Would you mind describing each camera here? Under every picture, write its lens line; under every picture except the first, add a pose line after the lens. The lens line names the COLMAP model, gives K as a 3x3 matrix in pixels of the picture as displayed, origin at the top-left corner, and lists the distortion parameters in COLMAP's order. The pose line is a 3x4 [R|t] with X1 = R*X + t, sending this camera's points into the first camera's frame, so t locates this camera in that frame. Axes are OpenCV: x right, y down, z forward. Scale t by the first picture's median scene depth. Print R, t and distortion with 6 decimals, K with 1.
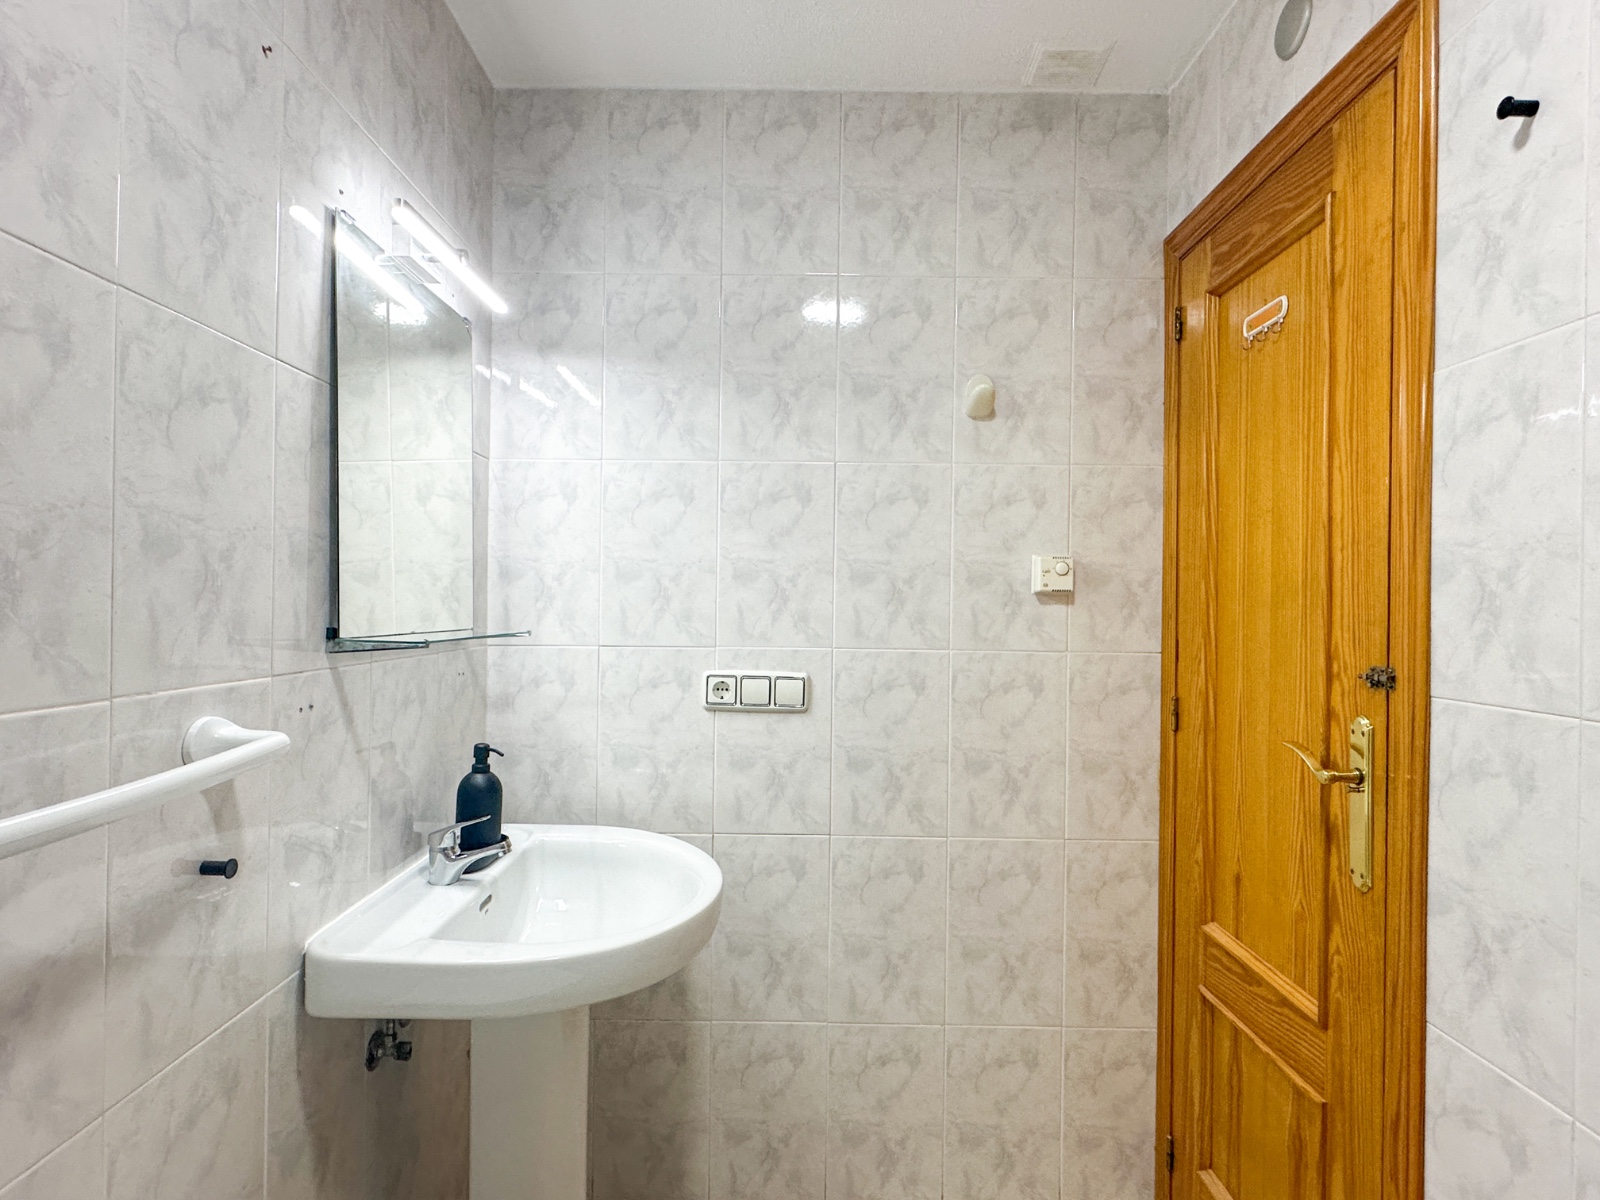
lens RADIAL K [[845.8, 0, 798.5], [0, 845.8, 601.3], [0, 0, 1]] dist [-0.002030, 0.000608]
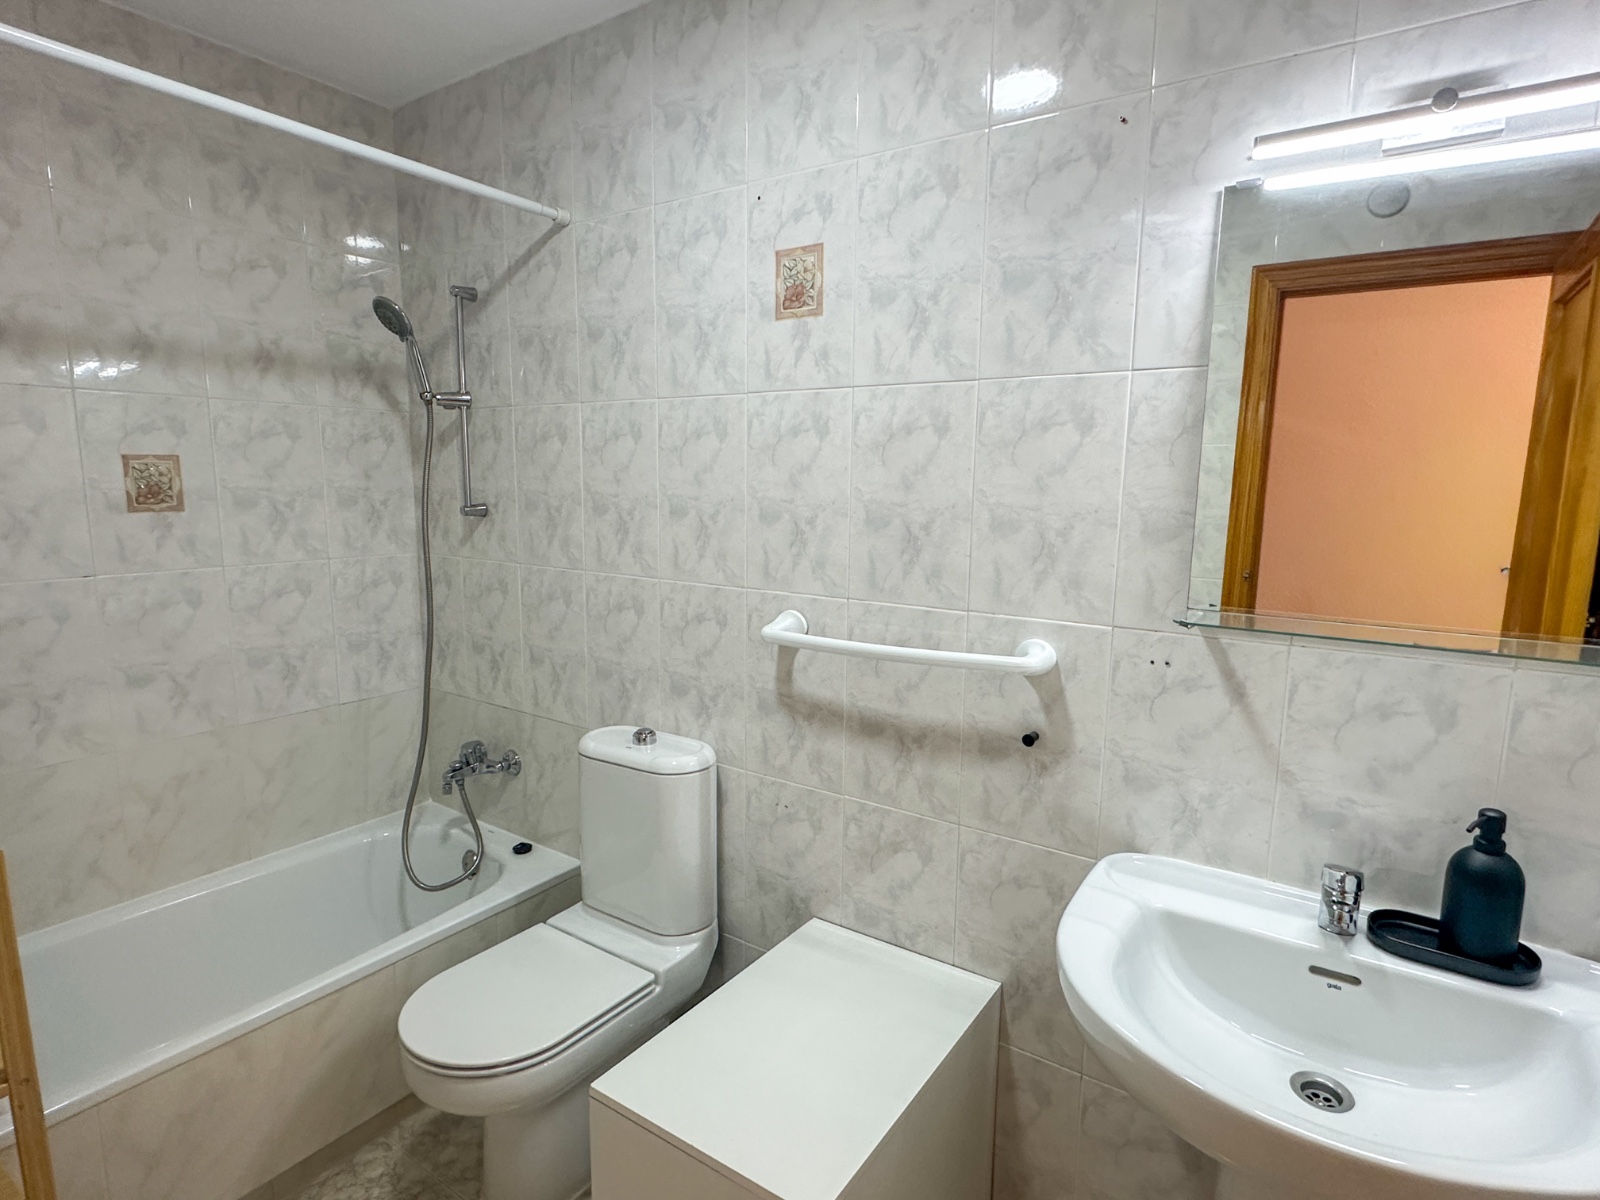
lens RADIAL K [[845.8, 0, 798.5], [0, 845.8, 601.3], [0, 0, 1]] dist [-0.002030, 0.000608]
pose [[-0.571557, 0.100166, -0.814426, 0.752214], [-0.017314, 0.990828, 0.134013, -0.123016], [0.820380, 0.090697, -0.564581, 1.454858]]
